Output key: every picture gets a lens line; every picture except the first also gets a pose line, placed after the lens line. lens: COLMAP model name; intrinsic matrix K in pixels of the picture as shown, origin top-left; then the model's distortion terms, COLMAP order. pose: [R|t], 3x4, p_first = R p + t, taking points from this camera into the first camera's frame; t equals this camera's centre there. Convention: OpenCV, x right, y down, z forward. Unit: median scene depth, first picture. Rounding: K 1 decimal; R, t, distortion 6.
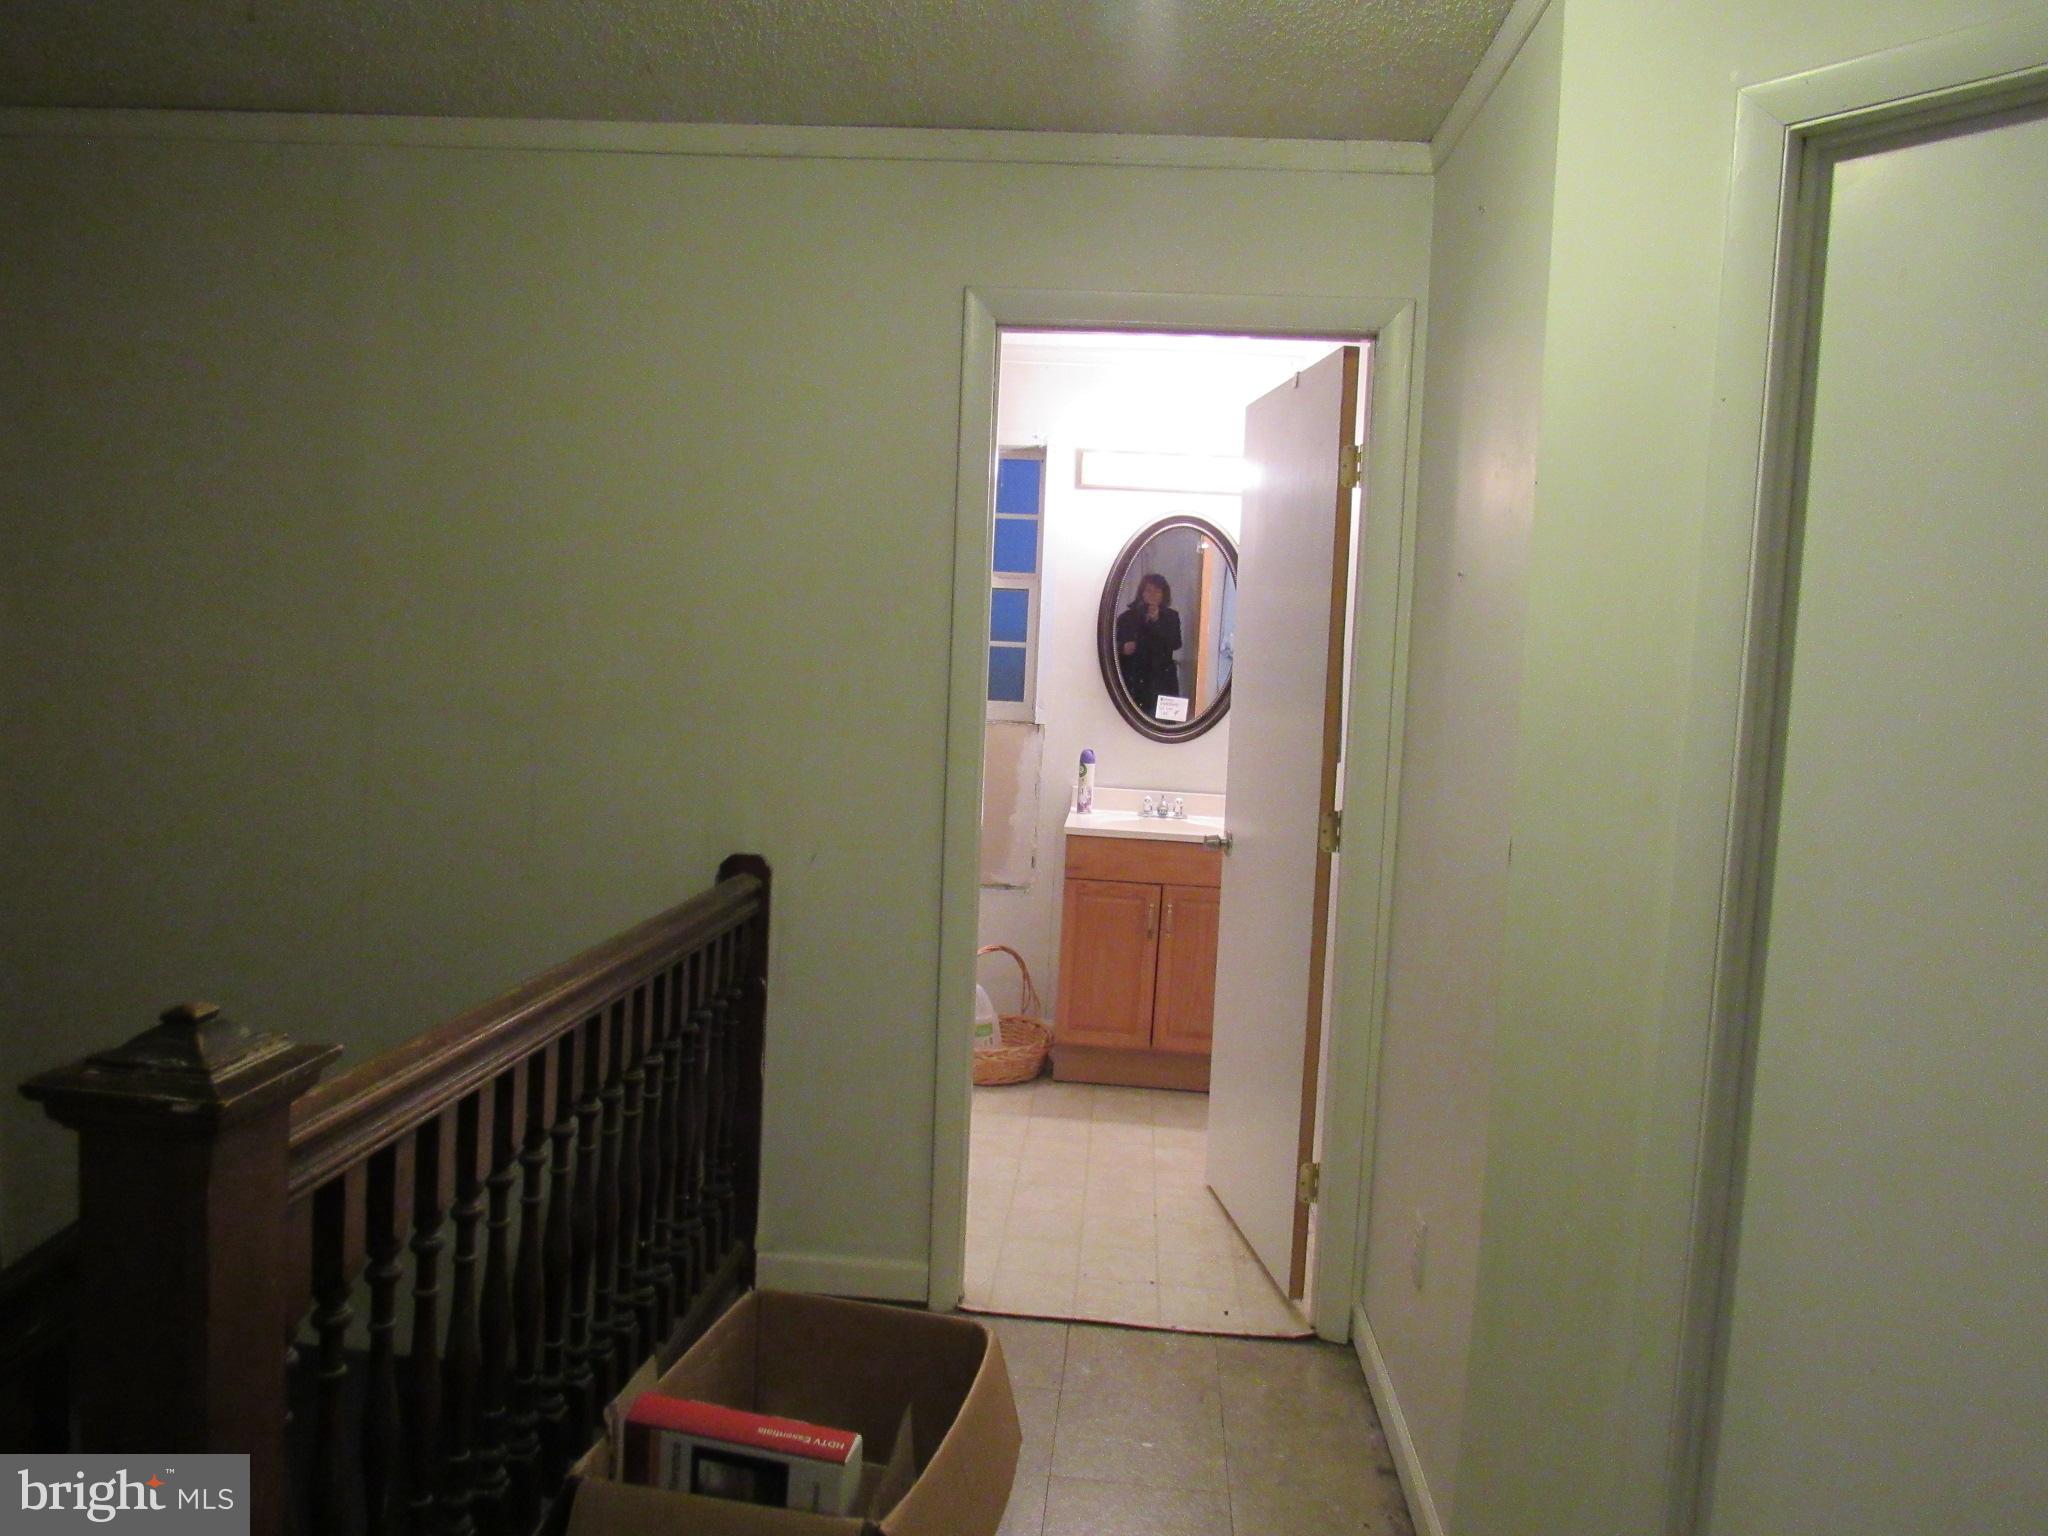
lens RADIAL K [[1459.5, 0, 1012.6], [0, 1459.5, 766.9], [0, 0, 1]] dist [-0.017506, -0.010719]
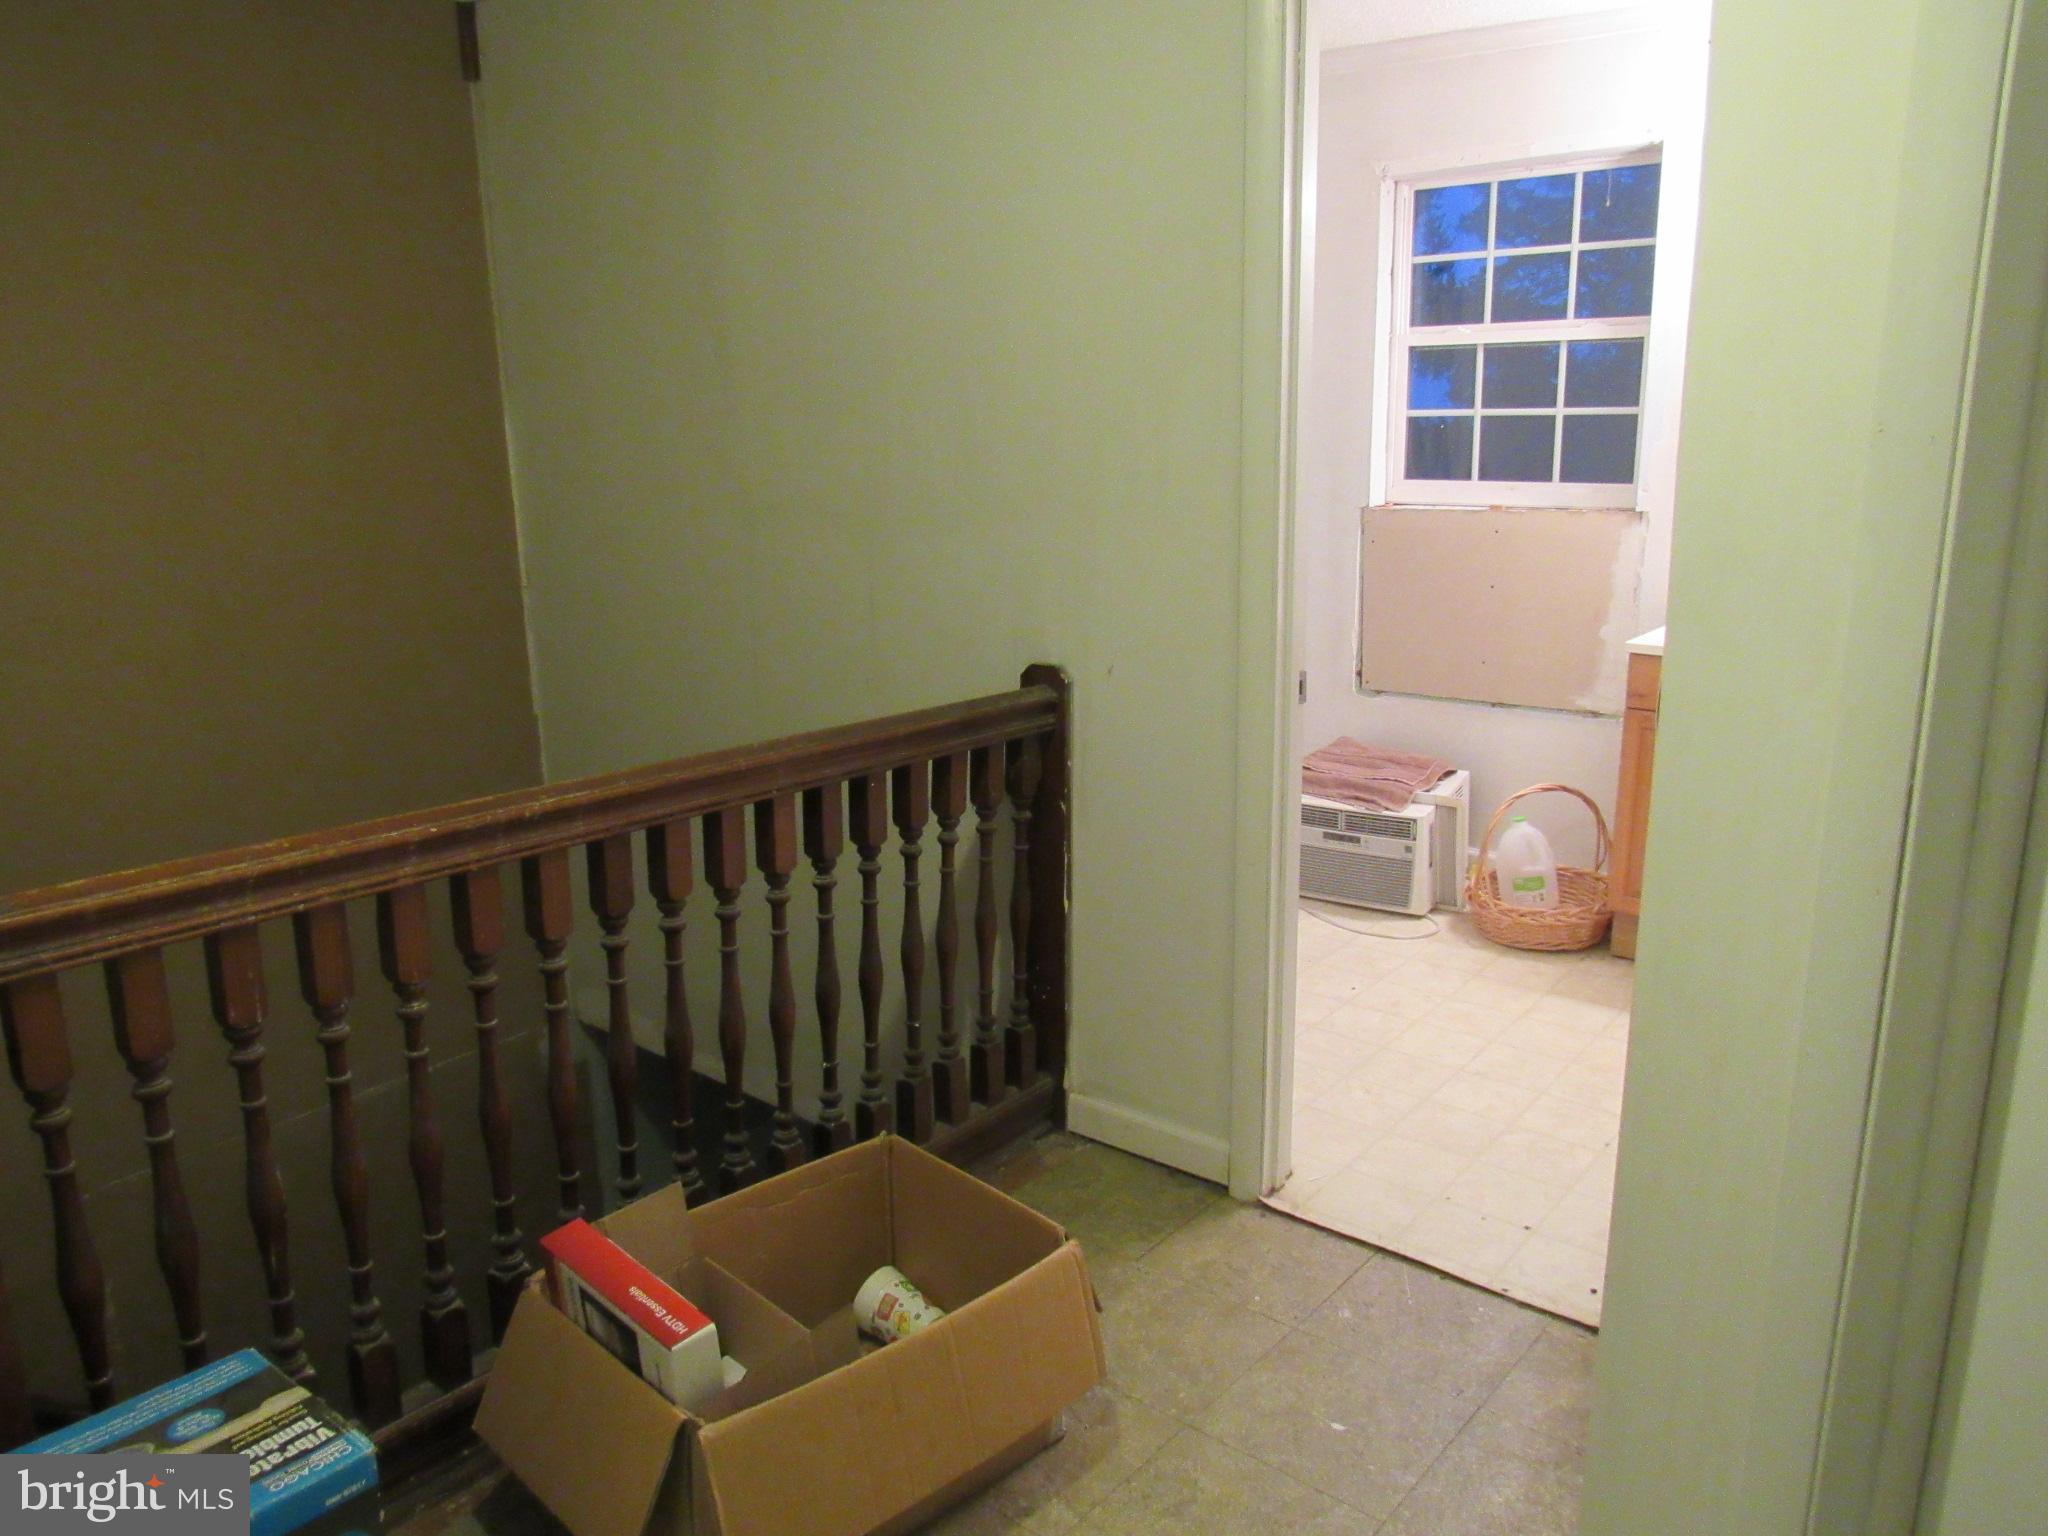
lens RADIAL K [[1459.5, 0, 1027.0], [0, 1459.5, 768.7], [0, 0, 1]] dist [-0.017506, -0.010719]
pose [[0.826529, 0.074795, -0.557903, 0.299486], [0.002322, 0.990671, 0.136254, 0.001355], [0.562889, -0.113914, 0.818645, 0.239617]]
